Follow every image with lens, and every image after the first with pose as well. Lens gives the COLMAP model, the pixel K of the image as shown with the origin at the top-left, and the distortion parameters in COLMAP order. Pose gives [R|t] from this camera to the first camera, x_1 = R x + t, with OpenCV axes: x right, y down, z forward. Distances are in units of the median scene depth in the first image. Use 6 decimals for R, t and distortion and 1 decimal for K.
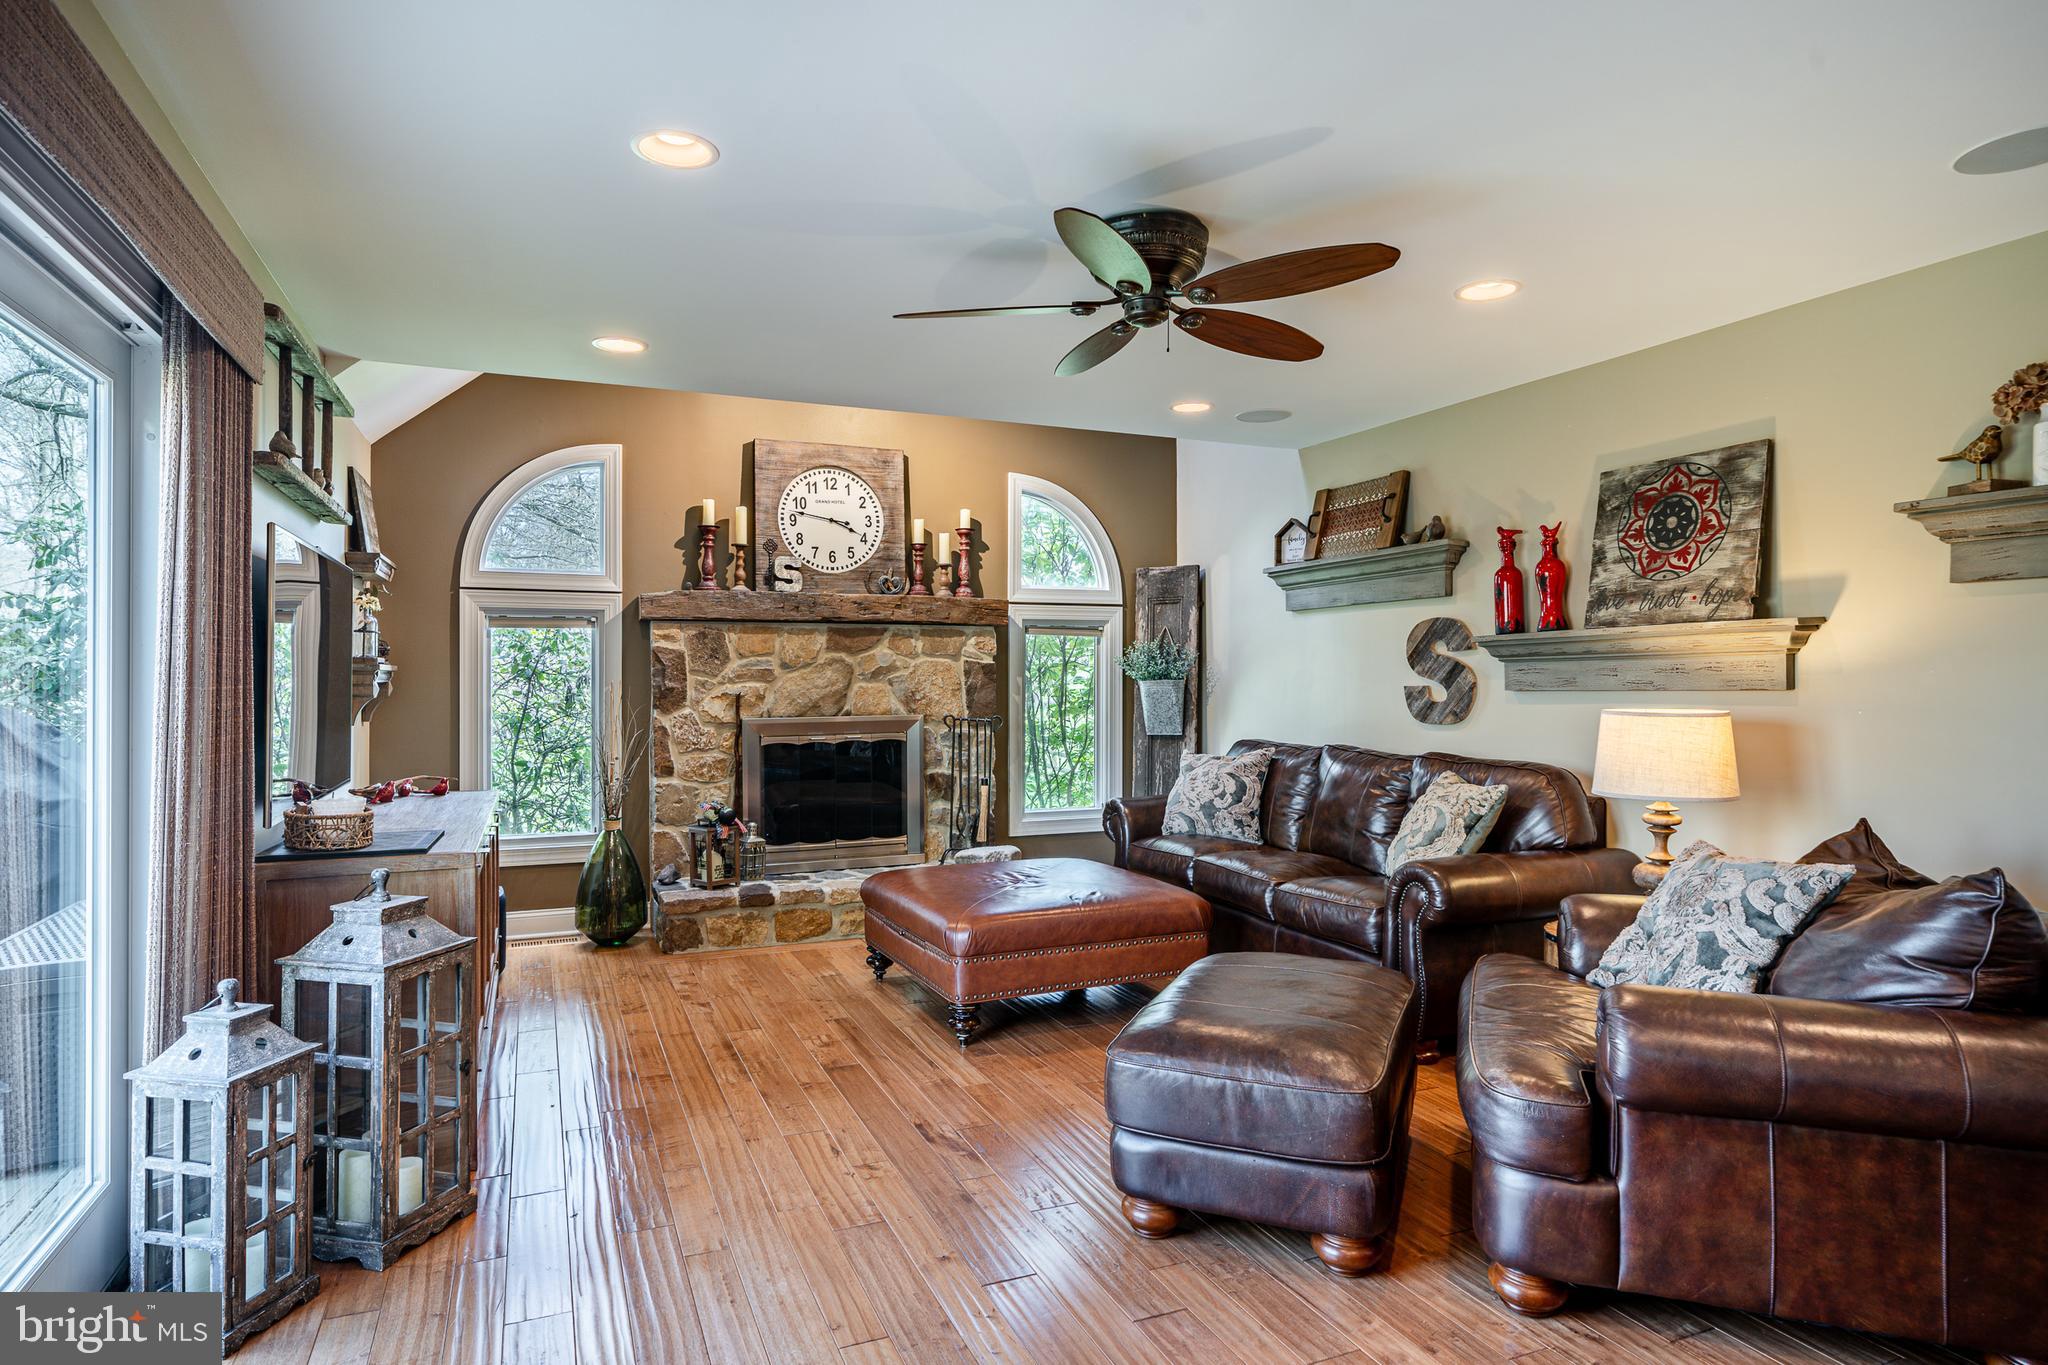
lens RADIAL K [[1140.9, 0, 991.1], [0, 1140.9, 665.2], [0, 0, 1]] dist [0.004657, -0.002758]
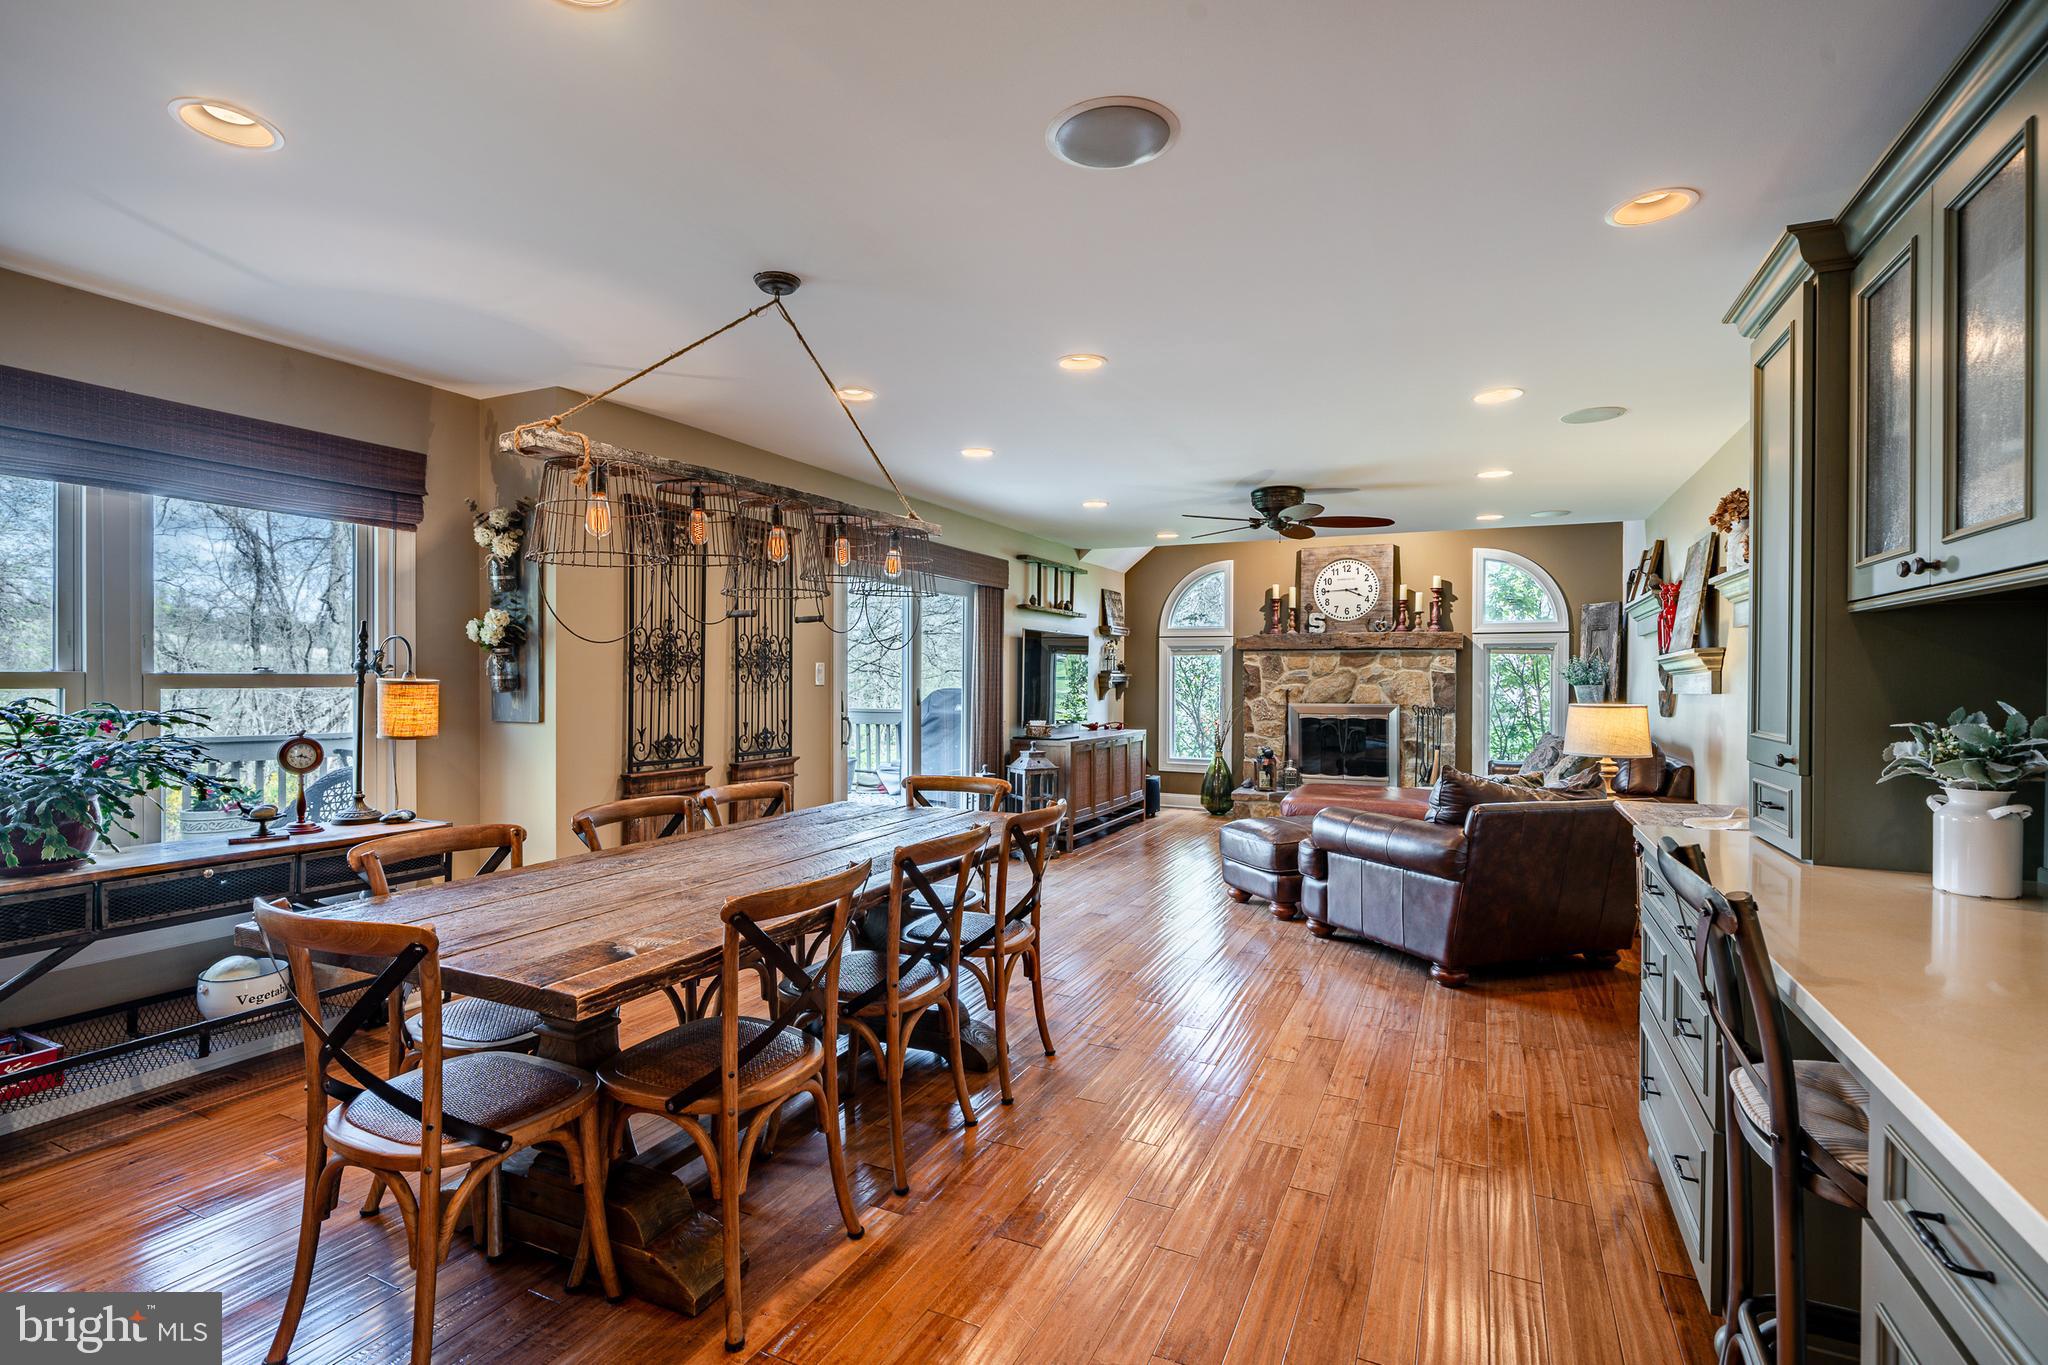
lens RADIAL K [[961.6, 0, 1000.1], [0, 961.6, 684.2], [0, 0, 1]] dist [-0.001930, 0.002075]
pose [[0.653247, 0.008965, -0.757092, 0.637312], [0.000089, 0.999929, 0.011917, -0.002288], [0.757145, -0.007852, 0.653200, -0.353937]]
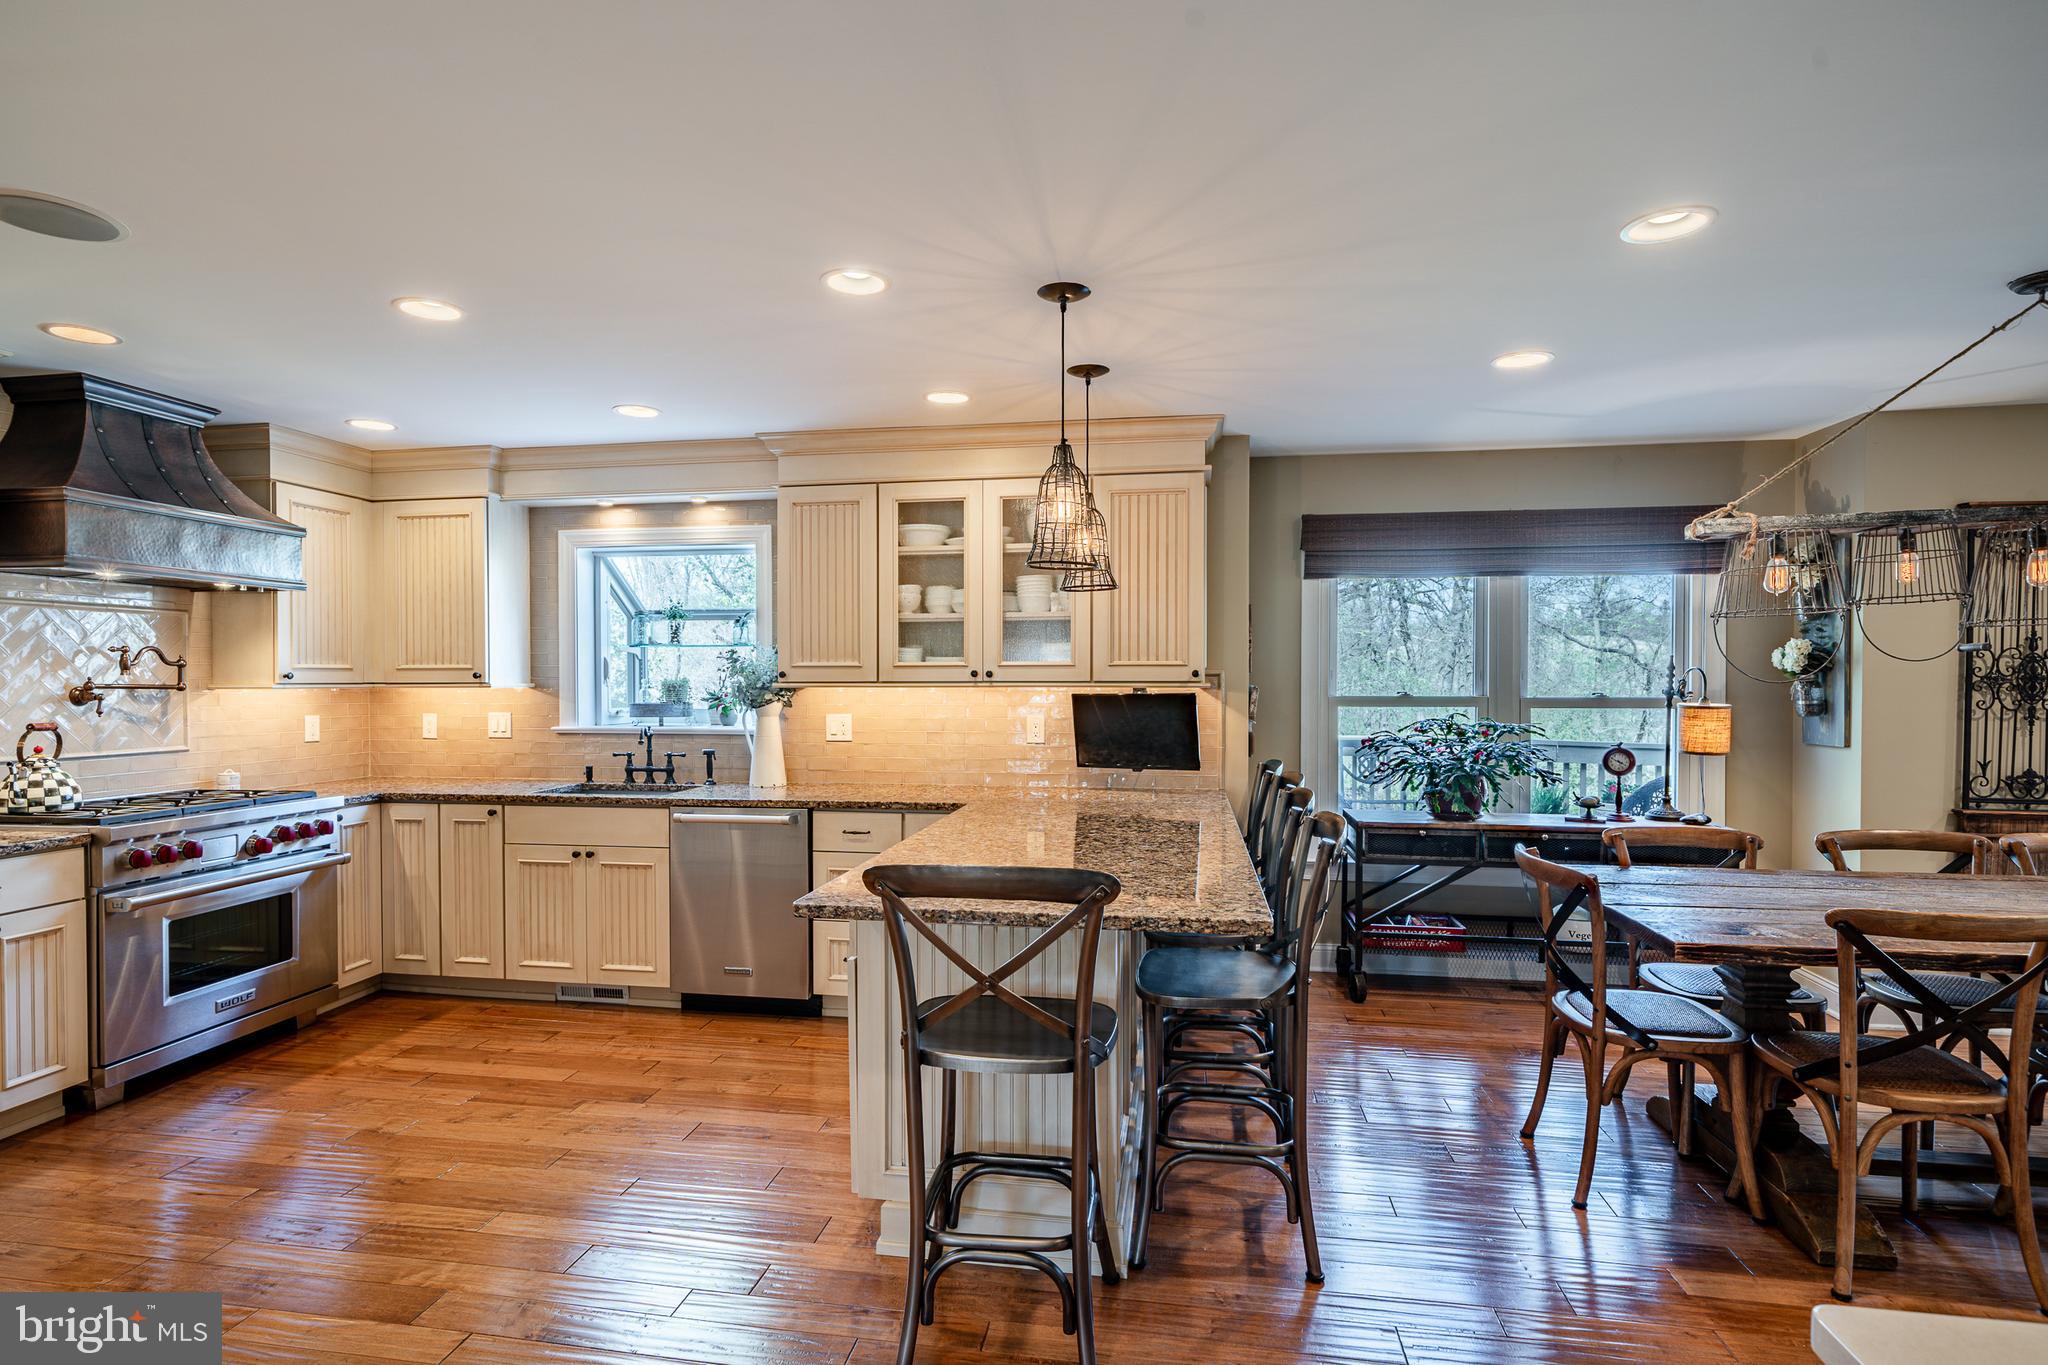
lens RADIAL K [[1011.7, 0, 1008.7], [0, 1011.7, 690.1], [0, 0, 1]] dist [-0.001660, -0.000138]
pose [[-0.542324, 0.008547, -0.840126, 0.846249], [0.005239, 0.999963, 0.006791, -0.016227], [0.840153, -0.000719, -0.542349, -0.267624]]
